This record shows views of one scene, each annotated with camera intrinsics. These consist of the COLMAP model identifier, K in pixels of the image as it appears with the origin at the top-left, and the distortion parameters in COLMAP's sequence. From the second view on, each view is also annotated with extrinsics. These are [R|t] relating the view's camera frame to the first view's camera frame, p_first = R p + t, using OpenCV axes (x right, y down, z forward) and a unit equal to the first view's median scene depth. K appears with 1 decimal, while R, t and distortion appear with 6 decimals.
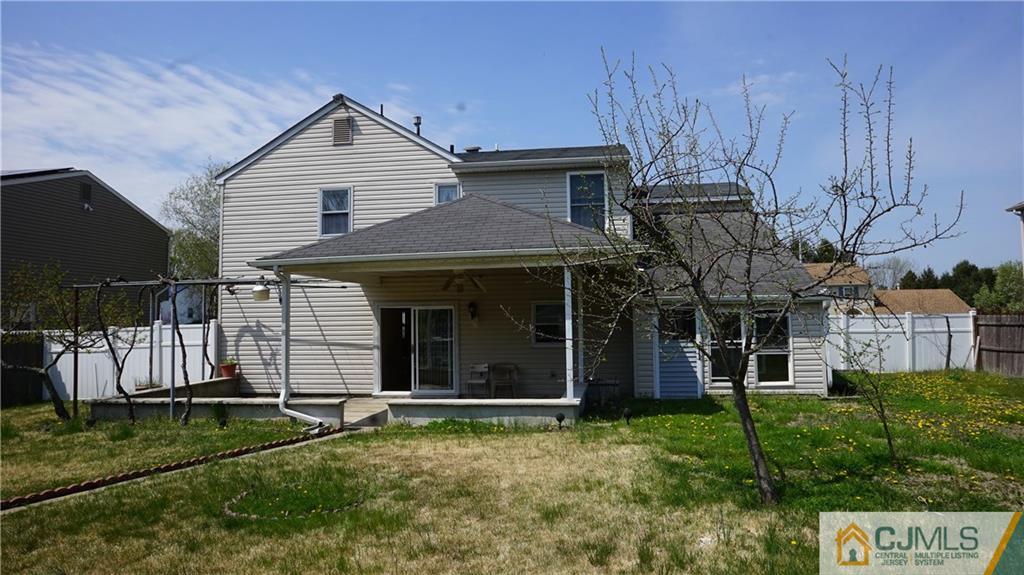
lens RADIAL K [[689.2, 0, 512.9], [0, 689.2, 289.1], [0, 0, 1]] dist [-0.053324, -0.000182]
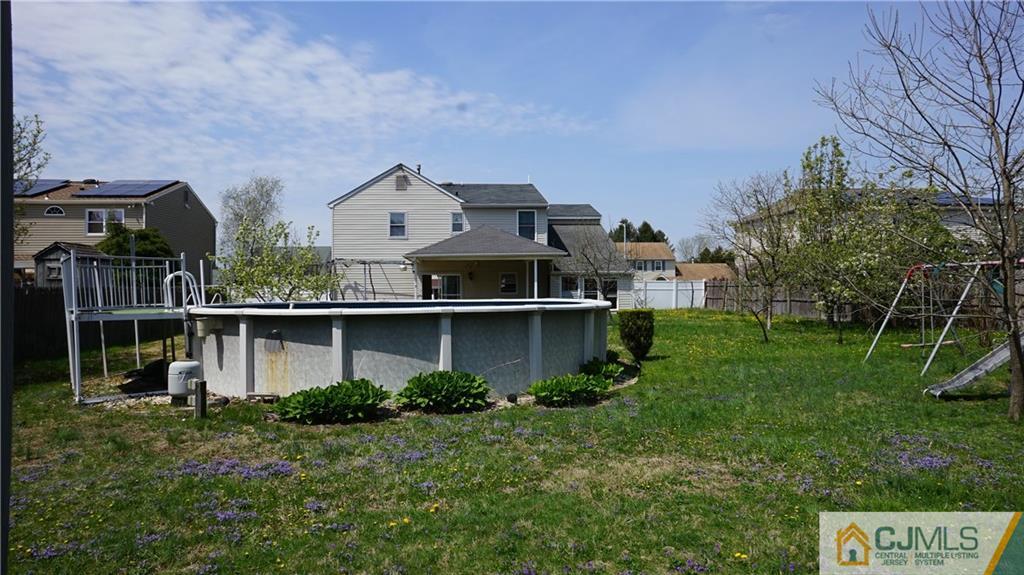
lens RADIAL K [[689.2, 0, 511.4], [0, 689.2, 286.7], [0, 0, 1]] dist [-0.053324, -0.000182]
pose [[0.972883, 0.005345, 0.231235, -0.392080], [-0.016308, 0.998830, 0.045524, -0.031918], [-0.230721, -0.048061, 0.971832, -0.958920]]
